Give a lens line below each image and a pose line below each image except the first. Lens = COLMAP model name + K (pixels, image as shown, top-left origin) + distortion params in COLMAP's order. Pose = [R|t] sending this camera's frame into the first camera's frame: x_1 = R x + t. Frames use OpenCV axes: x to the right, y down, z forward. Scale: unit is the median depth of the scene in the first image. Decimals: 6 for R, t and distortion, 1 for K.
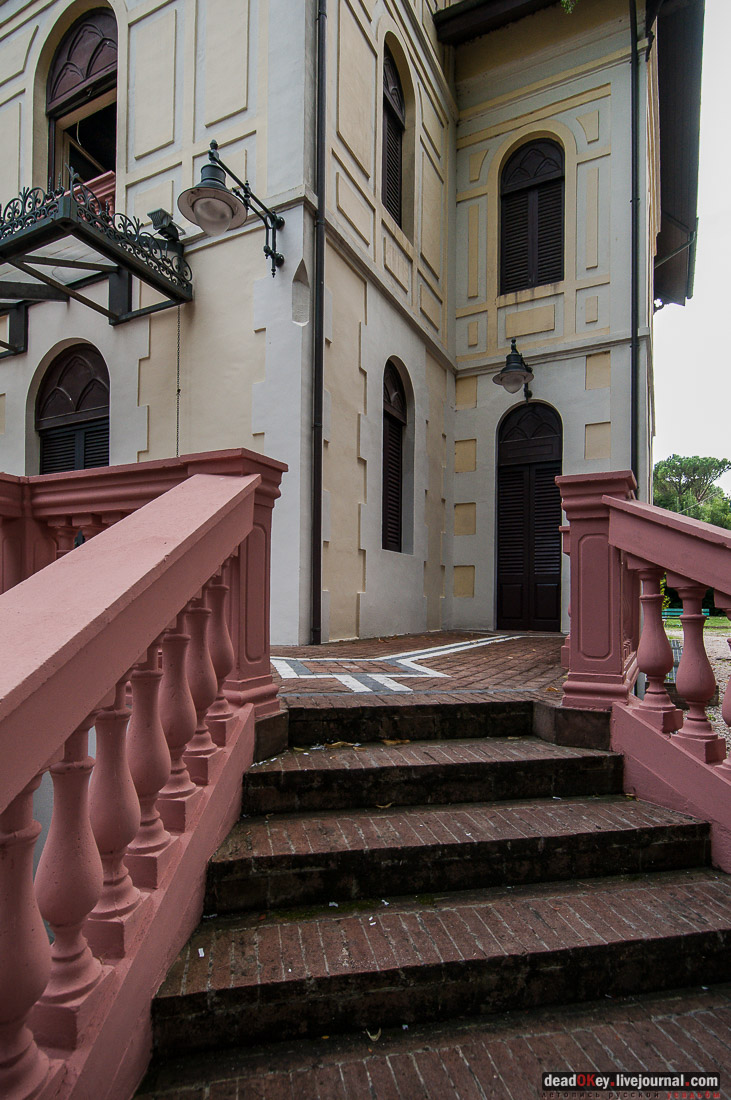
lens RADIAL K [[584.6, 0, 383.0], [0, 584.6, 600.7], [0, 0, 1]] dist [-0.003522, -0.001285]
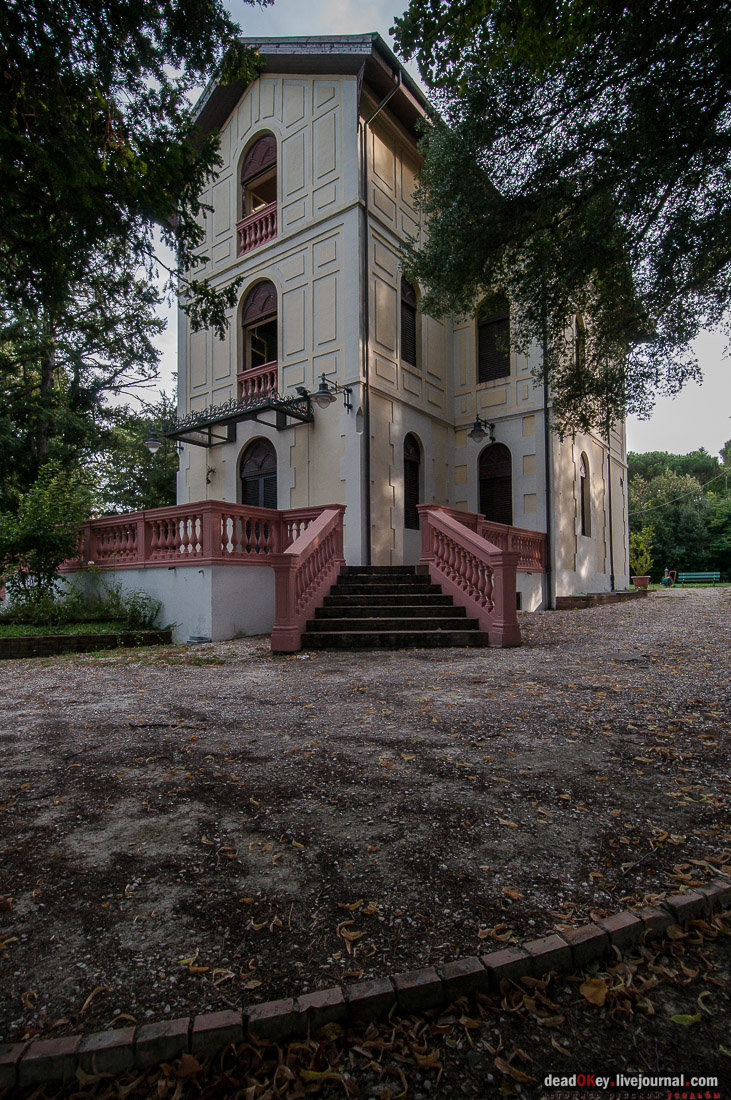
lens RADIAL K [[584.6, 0, 365.5], [0, 584.6, 555.2], [0, 0, 1]] dist [-0.003522, -0.001285]
pose [[0.982448, -0.025831, -0.184739, 0.251973], [0.015132, 0.998138, -0.059089, 0.127237], [0.185922, 0.055257, 0.981010, -1.056285]]
